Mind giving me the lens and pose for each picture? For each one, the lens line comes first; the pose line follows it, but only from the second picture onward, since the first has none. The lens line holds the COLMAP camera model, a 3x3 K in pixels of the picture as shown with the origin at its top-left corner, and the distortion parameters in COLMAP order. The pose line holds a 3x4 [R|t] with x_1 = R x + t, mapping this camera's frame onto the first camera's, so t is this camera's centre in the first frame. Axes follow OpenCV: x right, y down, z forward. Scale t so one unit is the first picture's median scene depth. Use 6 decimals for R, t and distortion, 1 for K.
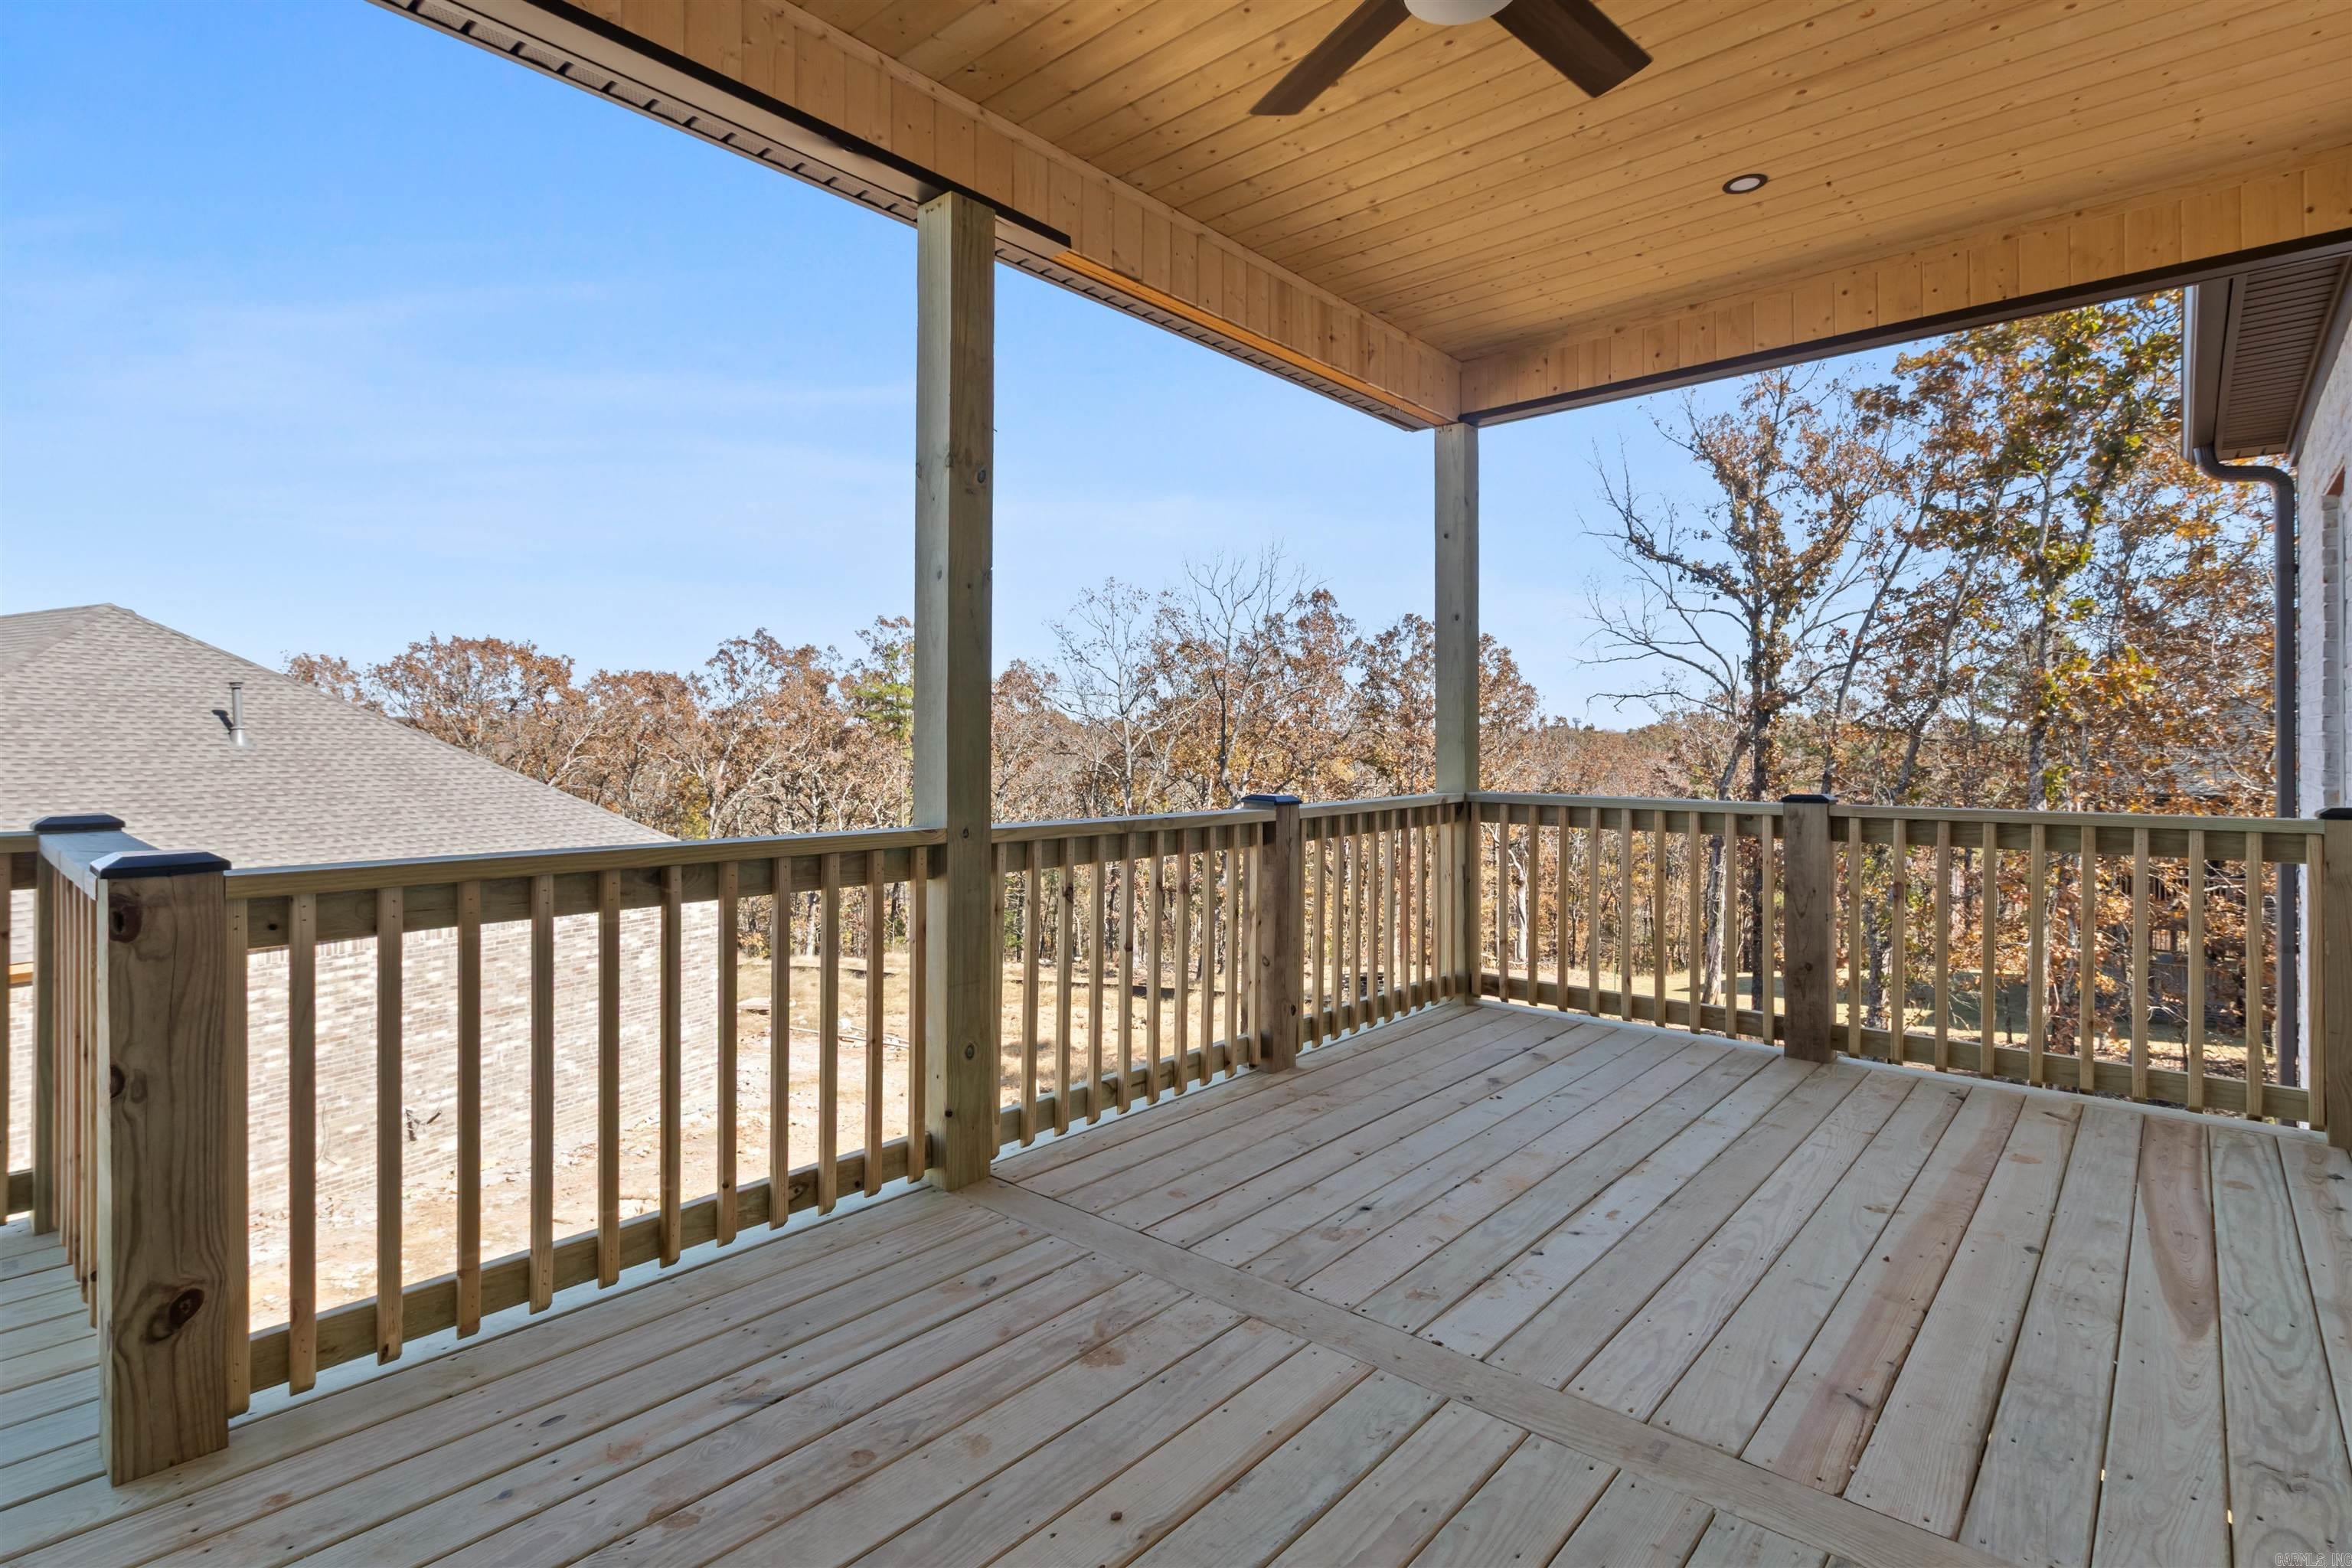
lens RADIAL K [[1116.0, 0, 1135.3], [0, 1116.0, 756.1], [0, 0, 1]] dist [0.003162, -0.001507]
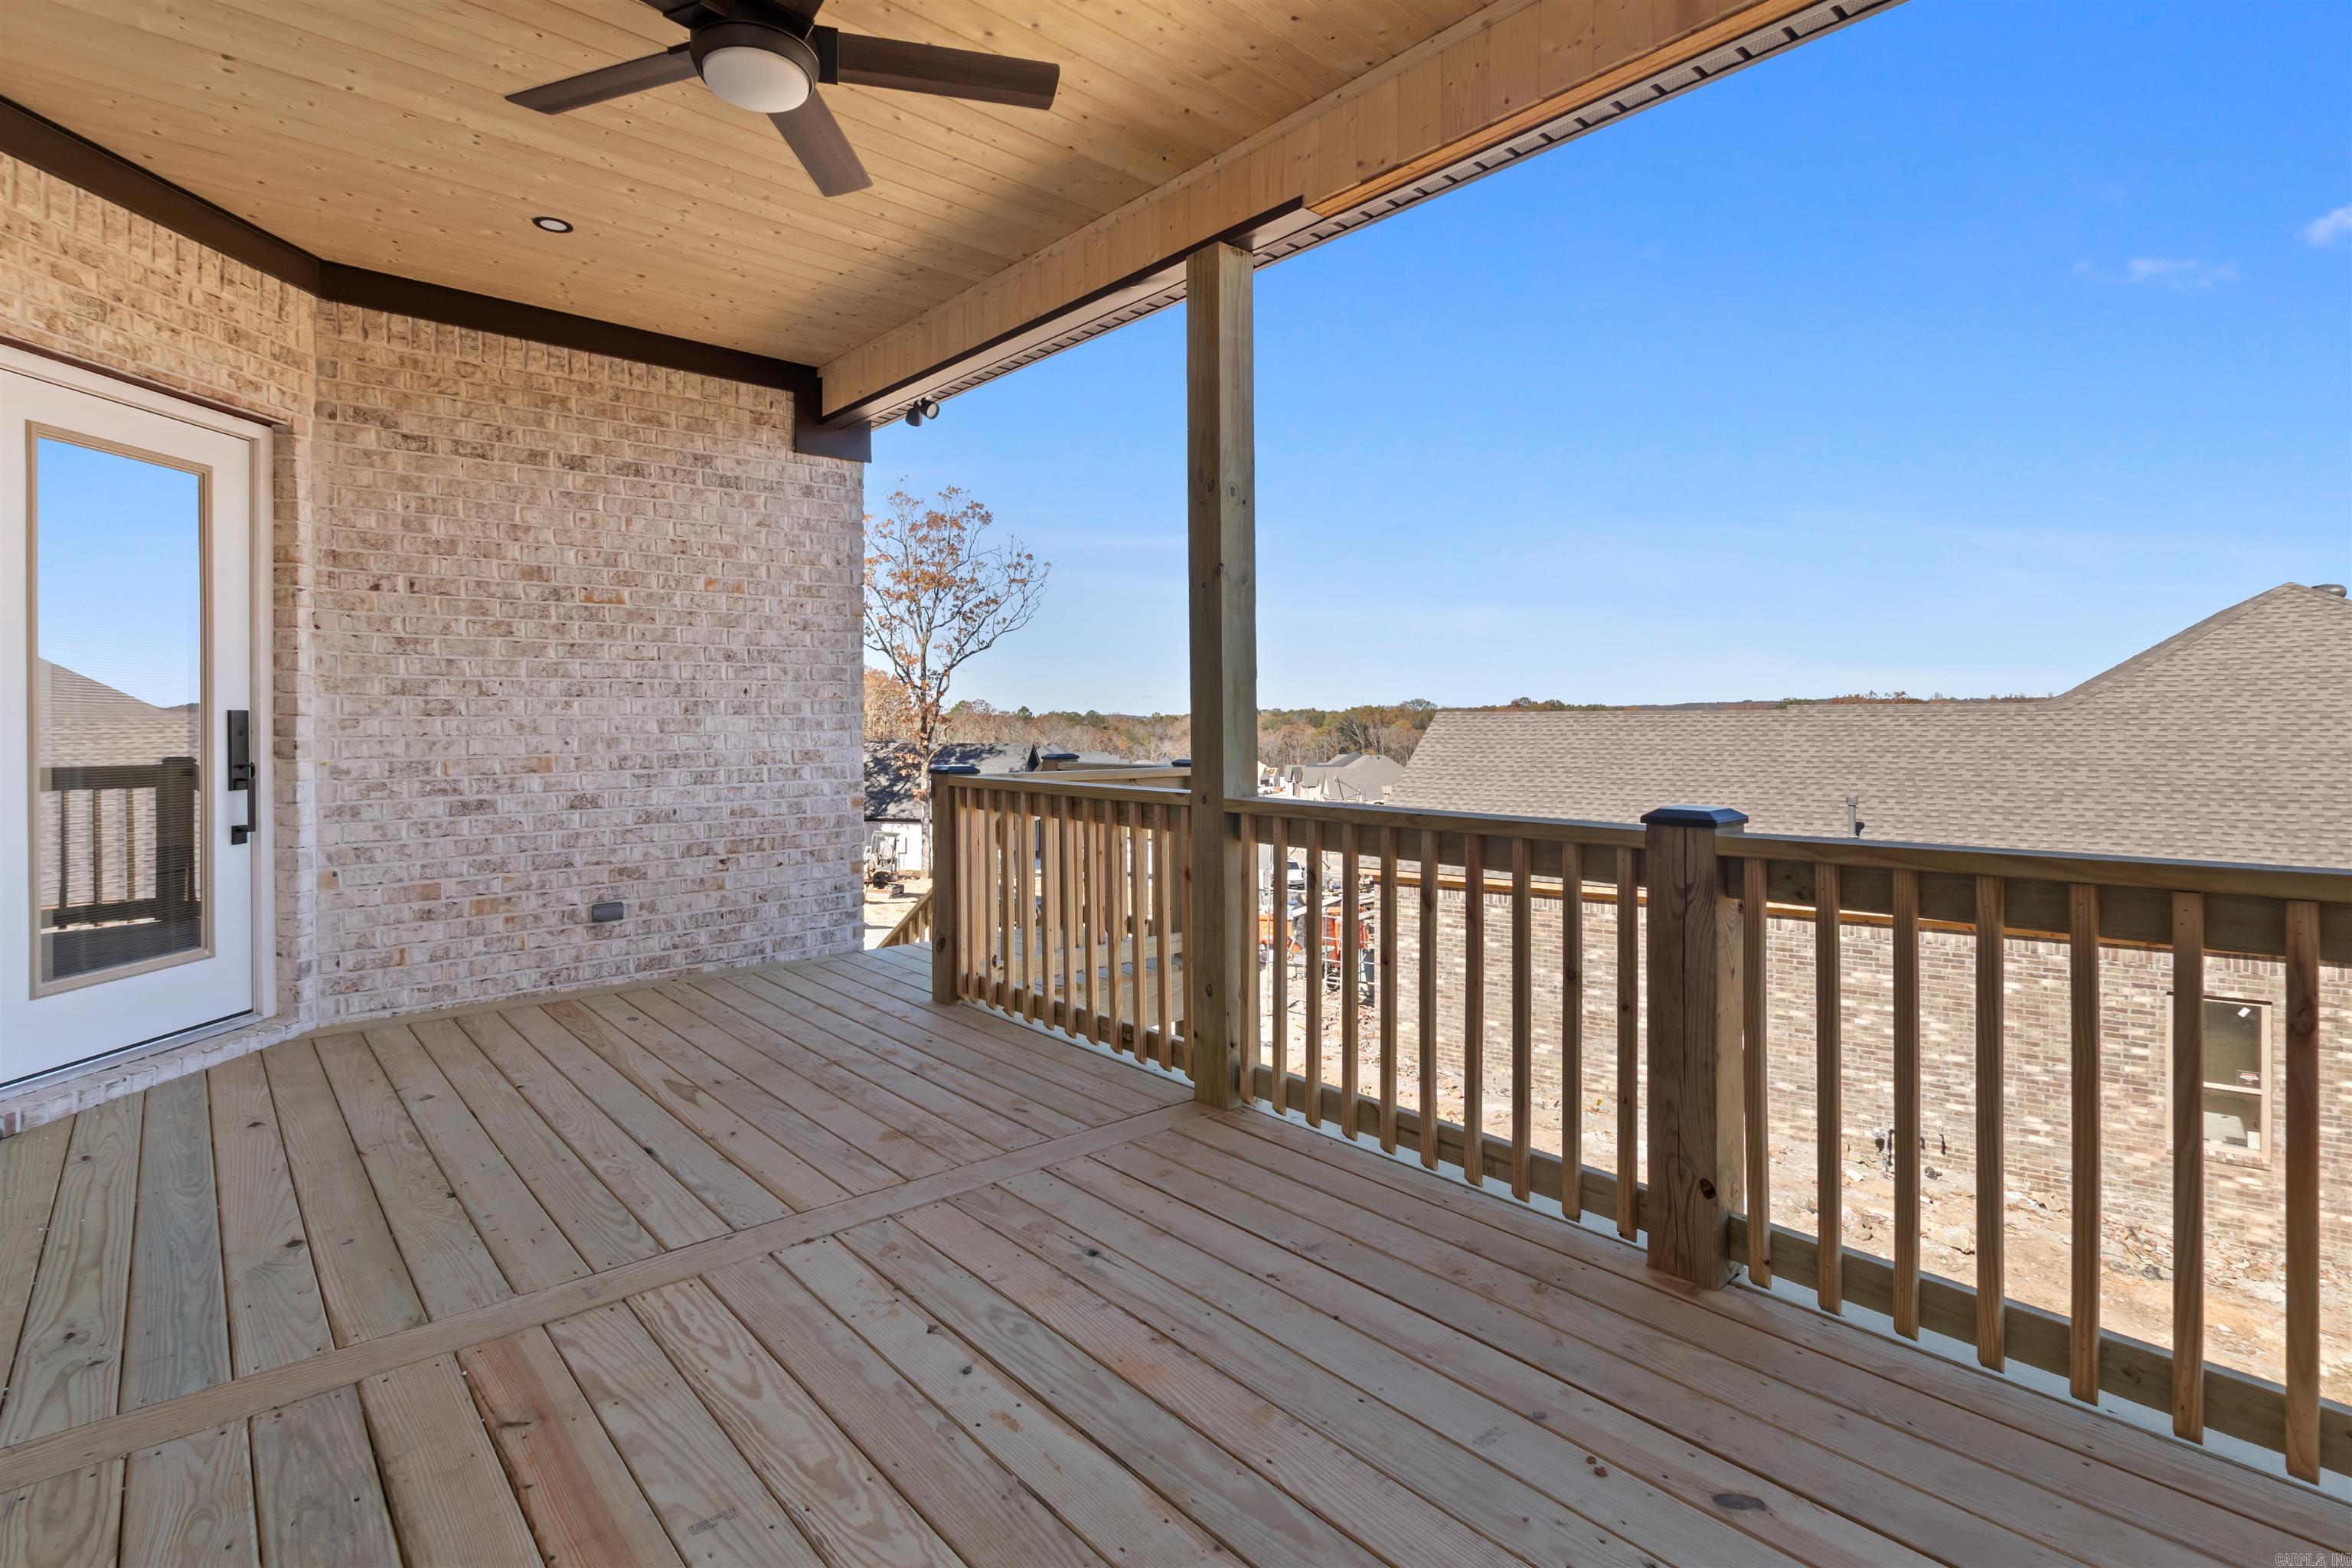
lens RADIAL K [[1118.3, 0, 1177.0], [0, 1118.3, 731.1], [0, 0, 1]] dist [-0.002366, -0.000282]
pose [[-0.086974, 0.004307, -0.996201, 1.094827], [-0.014079, 0.999885, 0.005552, -0.005386], [0.996111, 0.014509, -0.086903, 1.168888]]
